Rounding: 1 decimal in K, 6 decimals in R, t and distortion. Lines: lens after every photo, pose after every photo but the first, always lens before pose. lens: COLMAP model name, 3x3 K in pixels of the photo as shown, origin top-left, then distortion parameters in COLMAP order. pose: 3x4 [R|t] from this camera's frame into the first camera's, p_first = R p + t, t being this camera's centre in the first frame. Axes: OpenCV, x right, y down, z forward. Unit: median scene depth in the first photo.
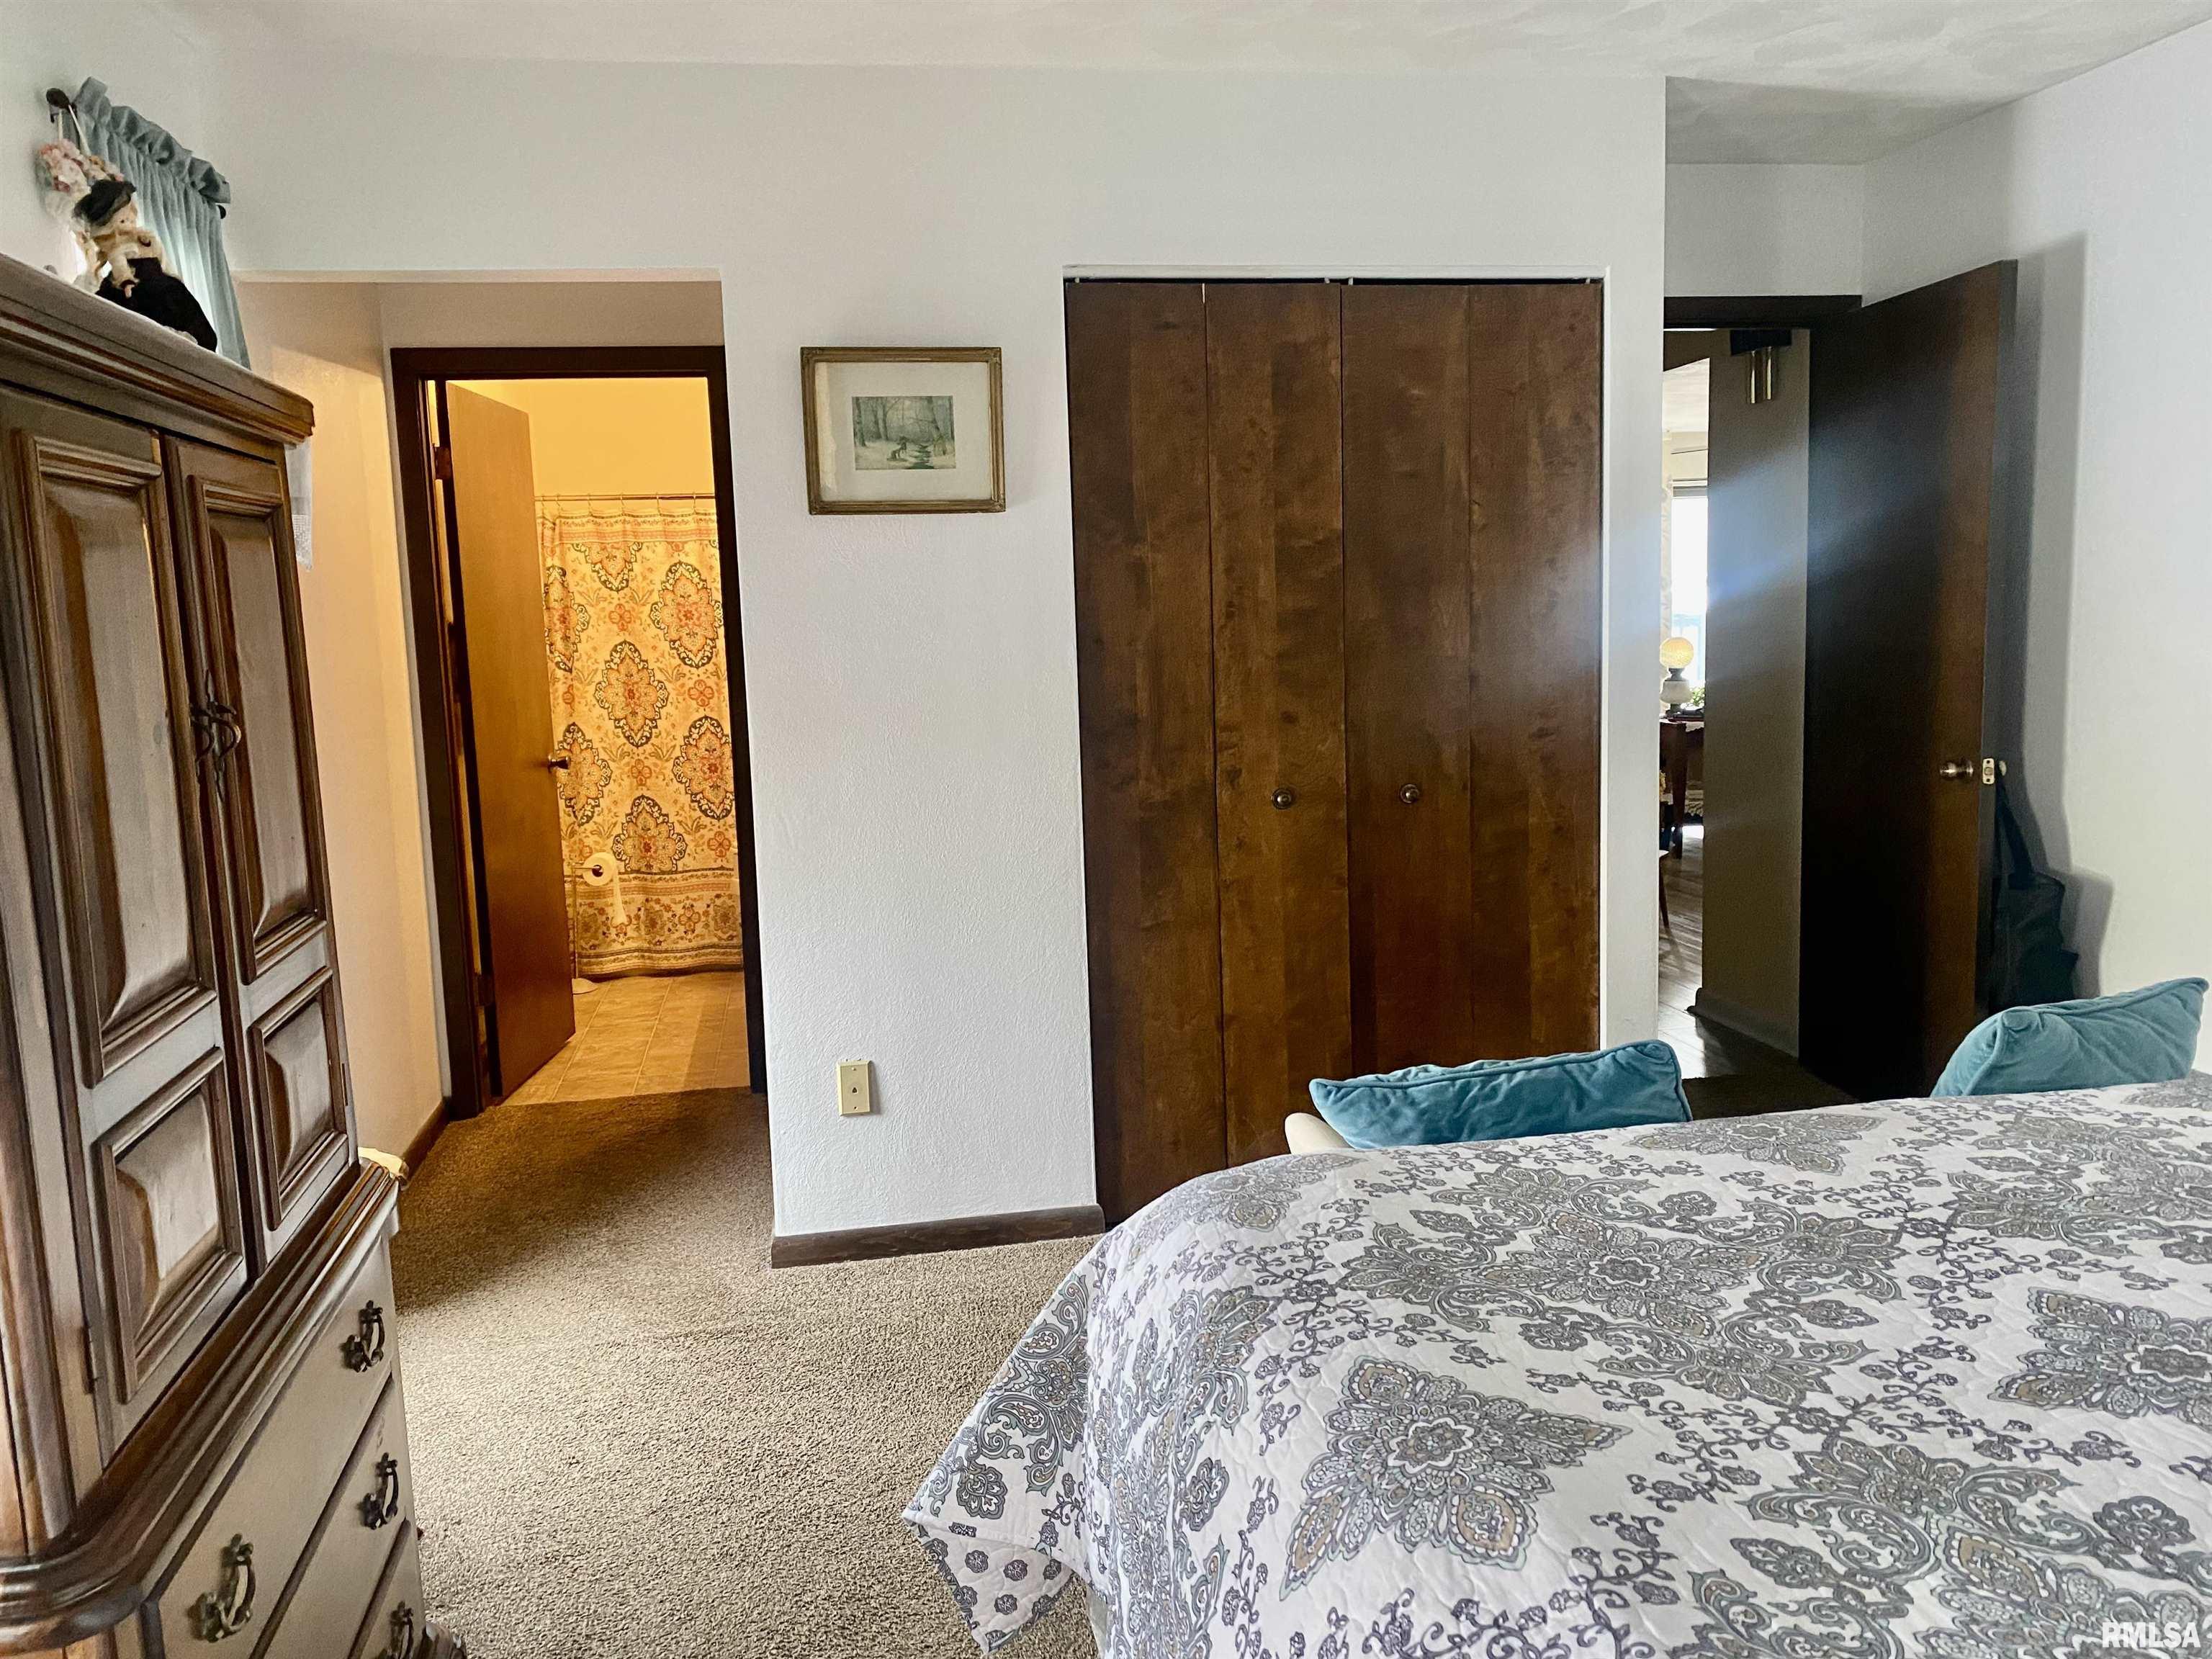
lens RADIAL K [[1679.2, 0, 1116.5], [0, 1679.2, 834.7], [0, 0, 1]] dist [0.021540, -0.007749]
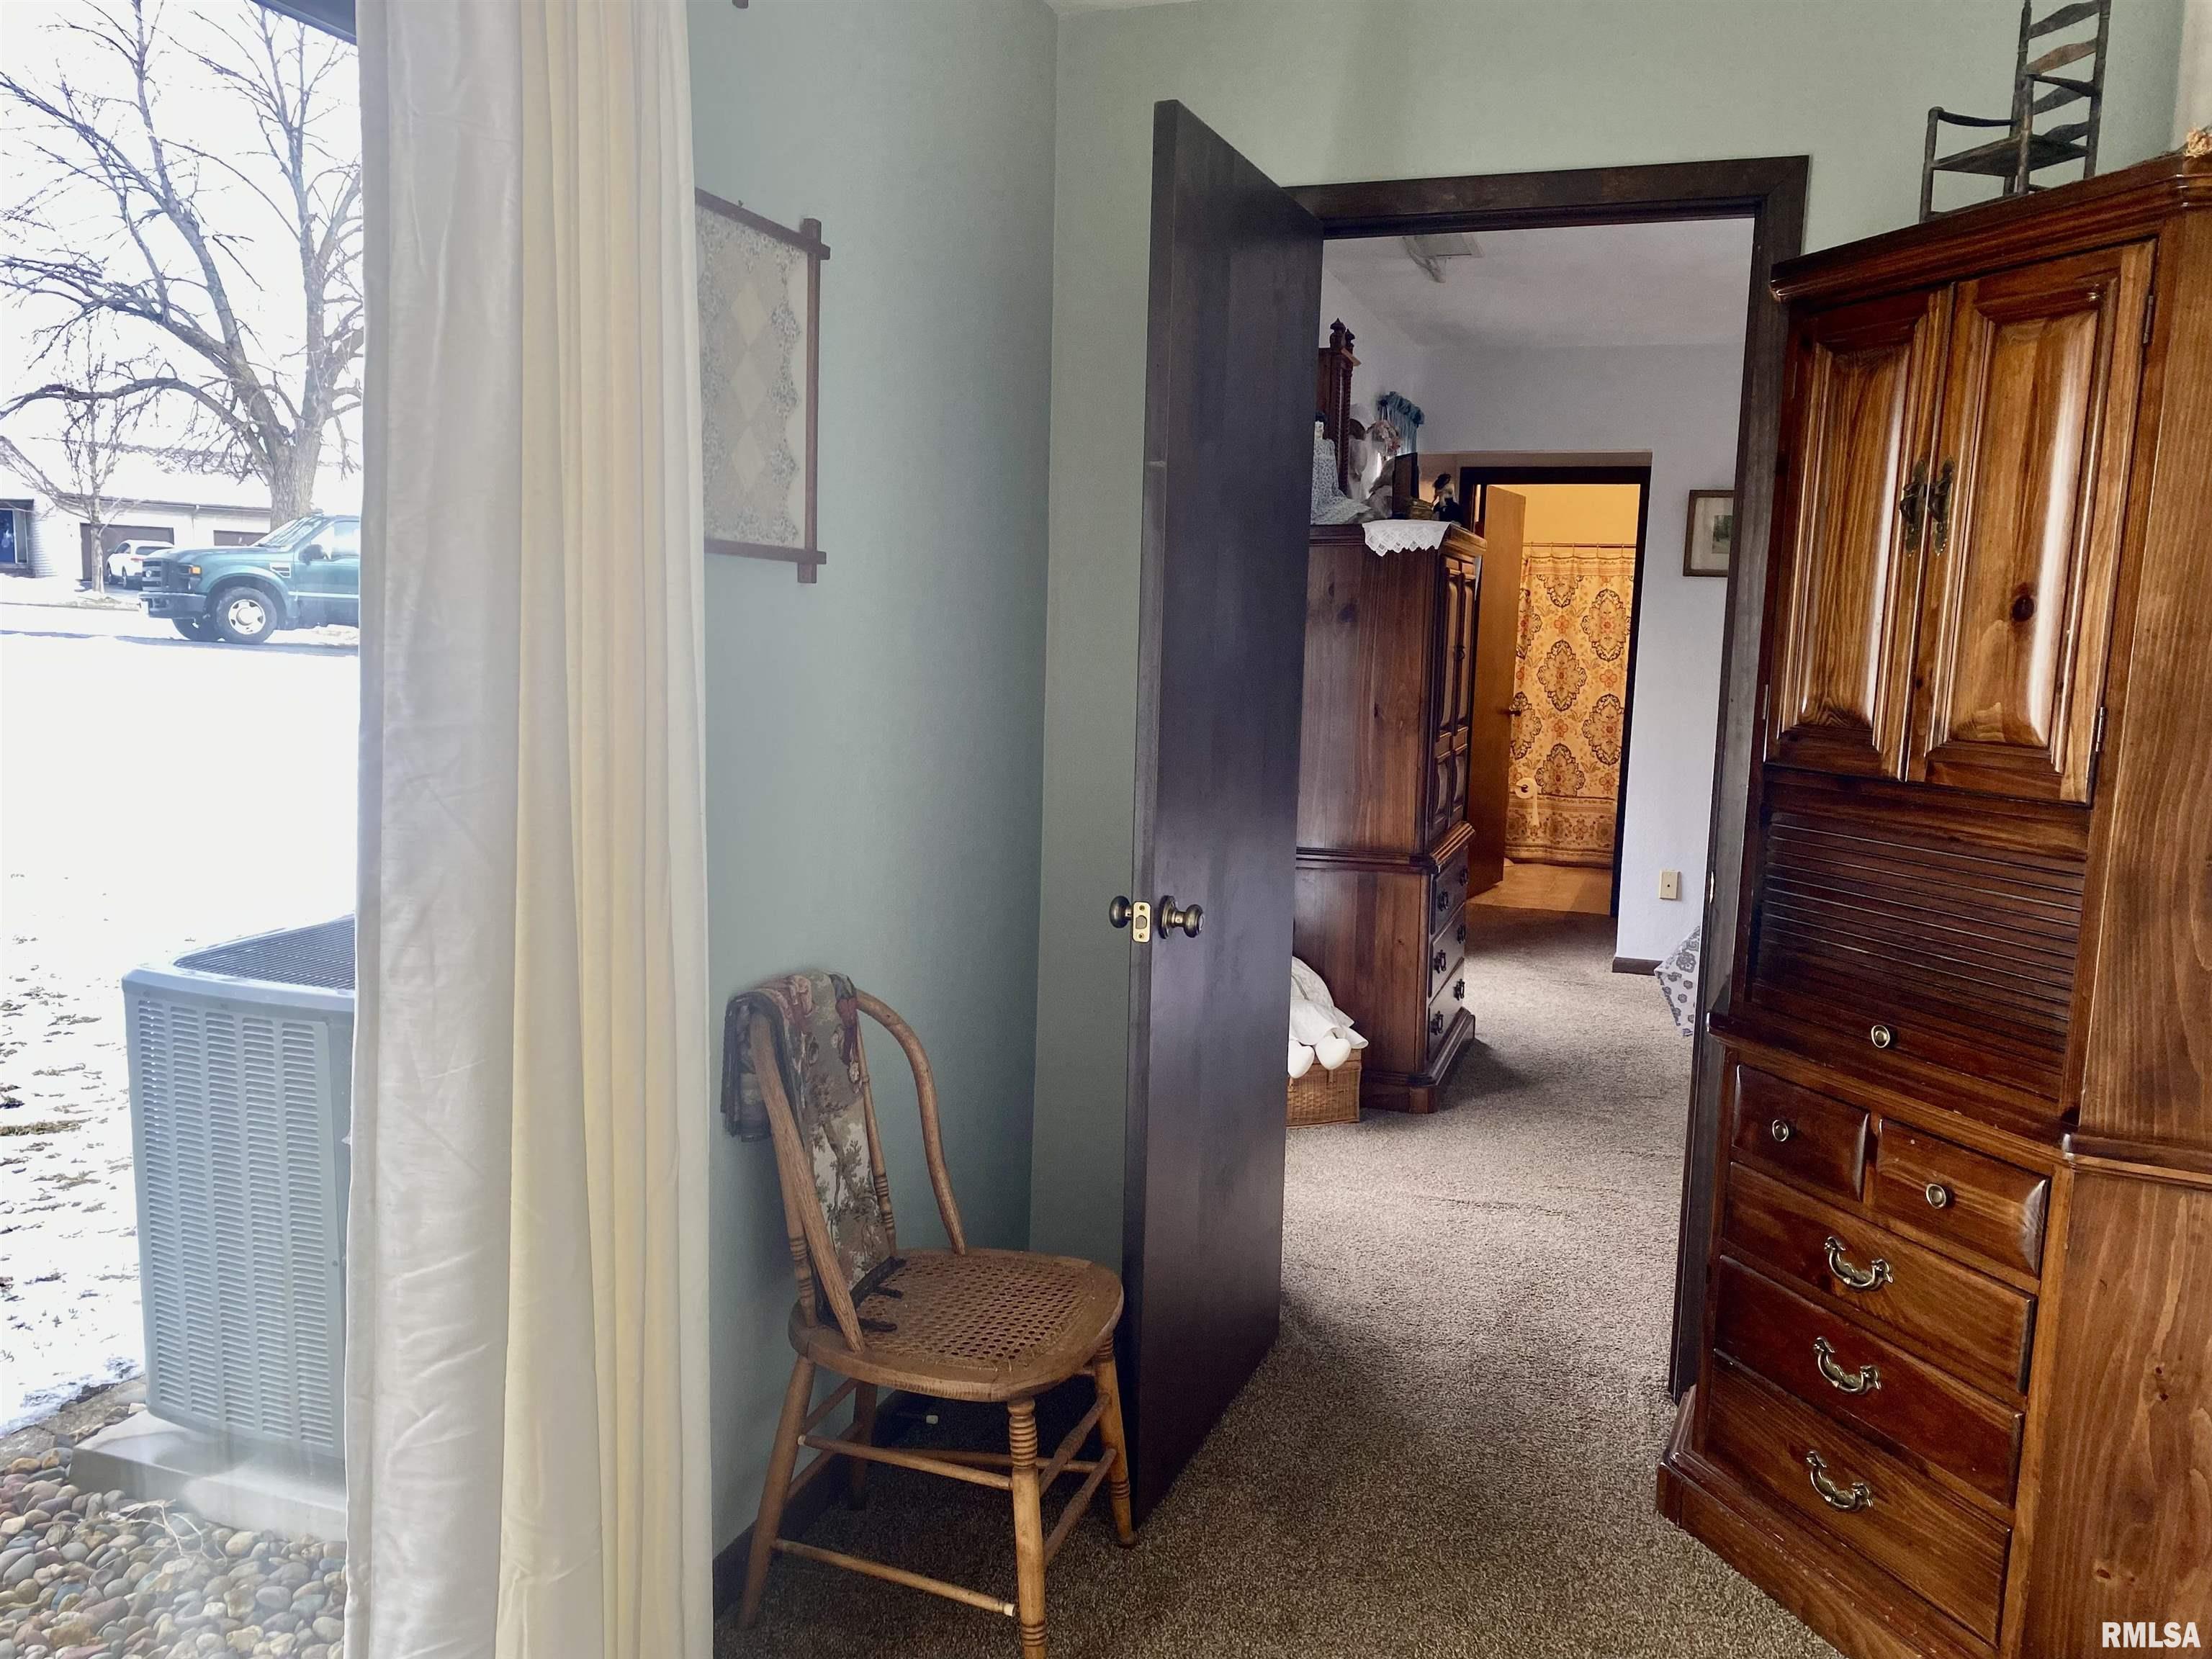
lens RADIAL K [[1679.2, 0, 1099.2], [0, 1679.2, 845.5], [0, 0, 1]] dist [0.021540, -0.007749]
pose [[0.860341, 0.121813, -0.494949, 0.118496], [-0.121031, 0.992074, 0.033780, 0.066228], [0.495141, 0.030842, 0.868265, -0.504230]]
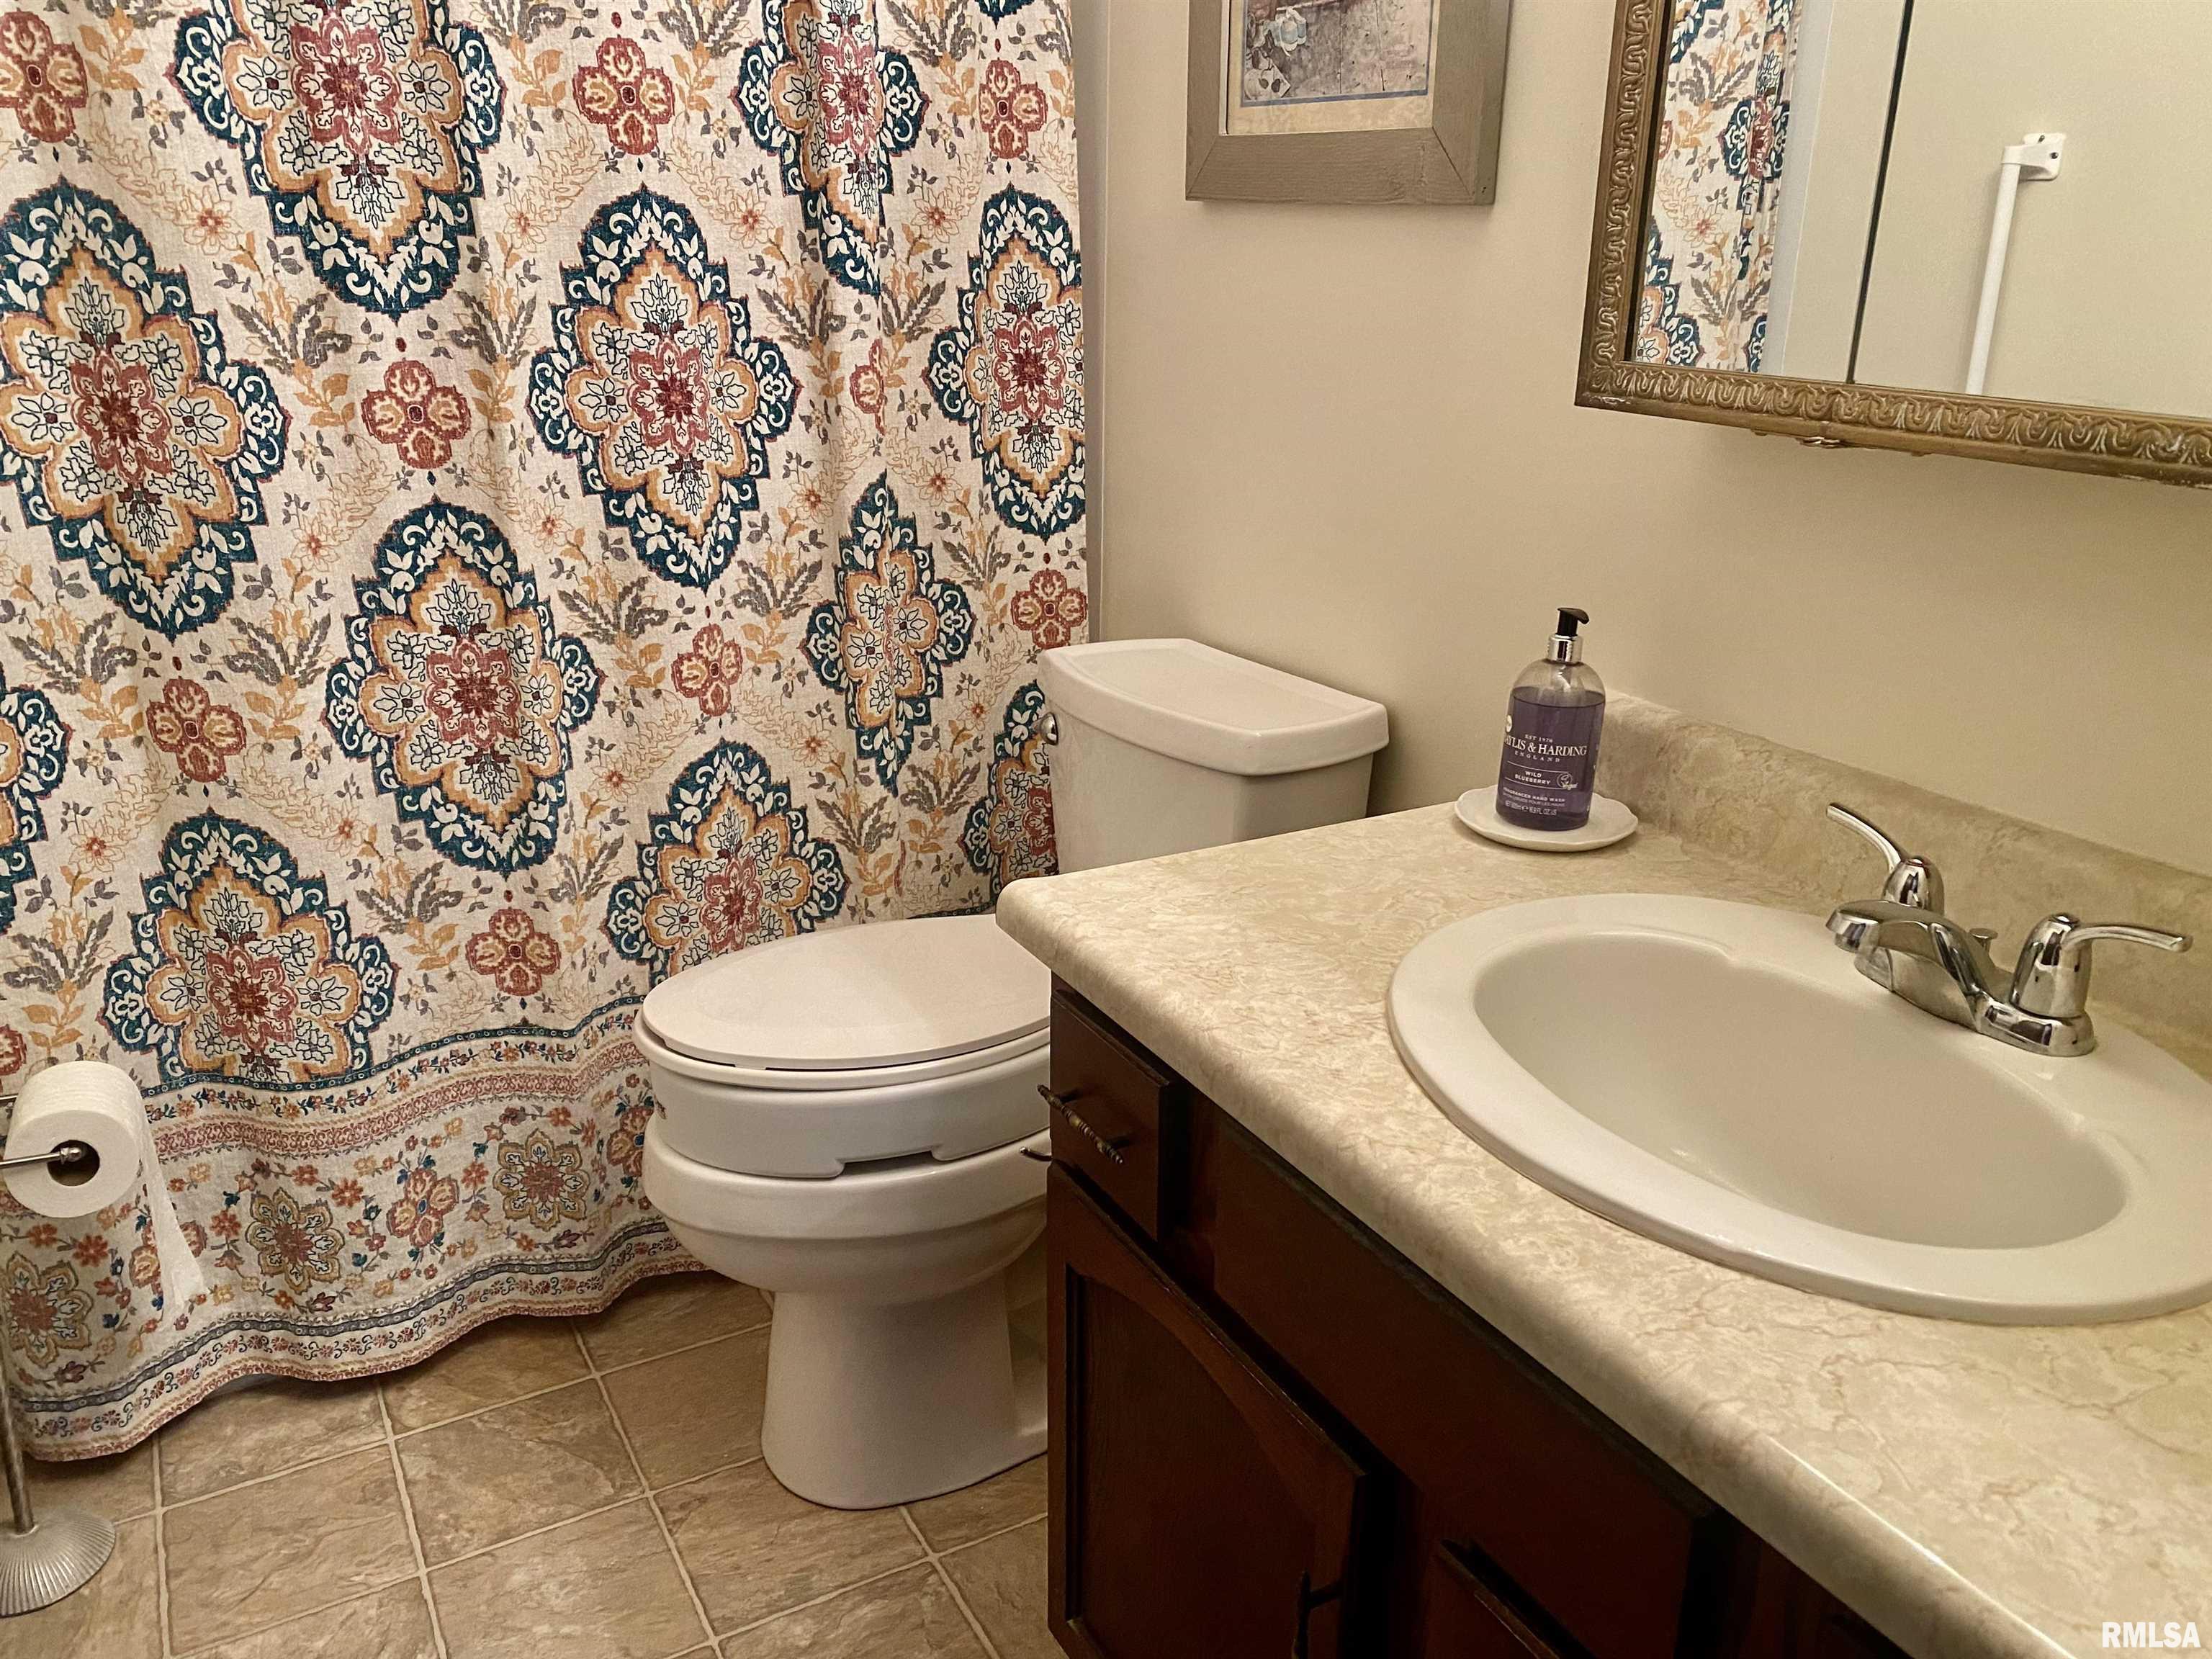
lens RADIAL K [[1679.2, 0, 1023.8], [0, 1679.2, 842.6], [0, 0, 1]] dist [0.021540, -0.007749]
pose [[0.954576, -0.069358, 0.289784, -0.237880], [0.006647, 0.977247, 0.212002, -0.074412], [-0.297895, -0.200446, 0.933317, 0.717303]]
